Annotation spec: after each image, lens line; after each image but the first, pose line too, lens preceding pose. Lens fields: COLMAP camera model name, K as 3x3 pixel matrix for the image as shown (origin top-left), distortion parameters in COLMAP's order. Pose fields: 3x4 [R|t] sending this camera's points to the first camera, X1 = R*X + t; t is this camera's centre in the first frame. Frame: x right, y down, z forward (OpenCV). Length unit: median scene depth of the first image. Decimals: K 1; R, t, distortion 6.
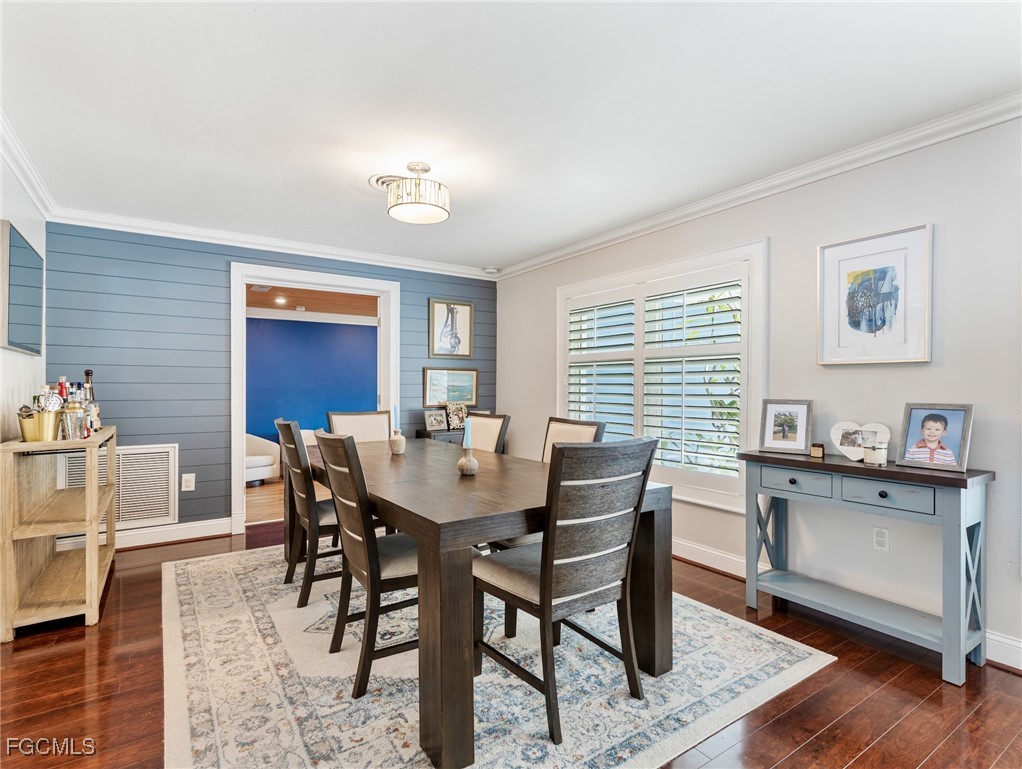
lens RADIAL K [[518.0, 0, 516.4], [0, 518.0, 390.1], [0, 0, 1]] dist [0.010284, -0.002412]
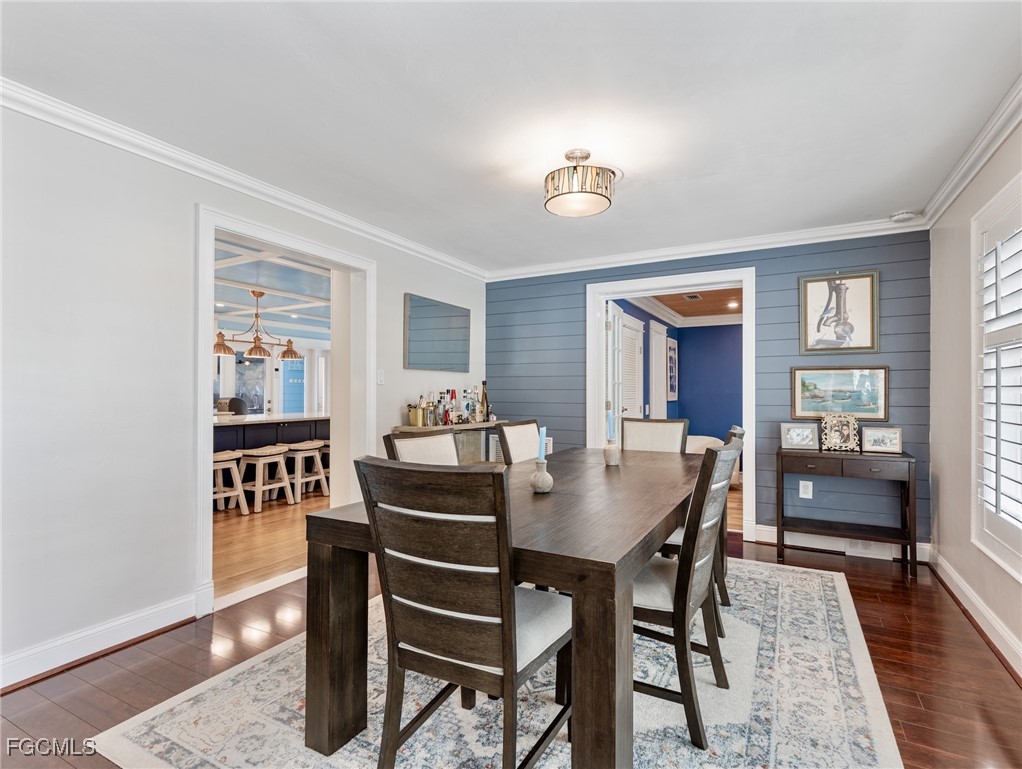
lens RADIAL K [[518.0, 0, 515.8], [0, 518.0, 384.7], [0, 0, 1]] dist [0.010284, -0.002412]
pose [[0.461513, -0.012374, -0.887047, 0.320723], [-0.004243, 0.999860, -0.016155, -0.003205], [0.887123, 0.011219, 0.461396, 0.262754]]
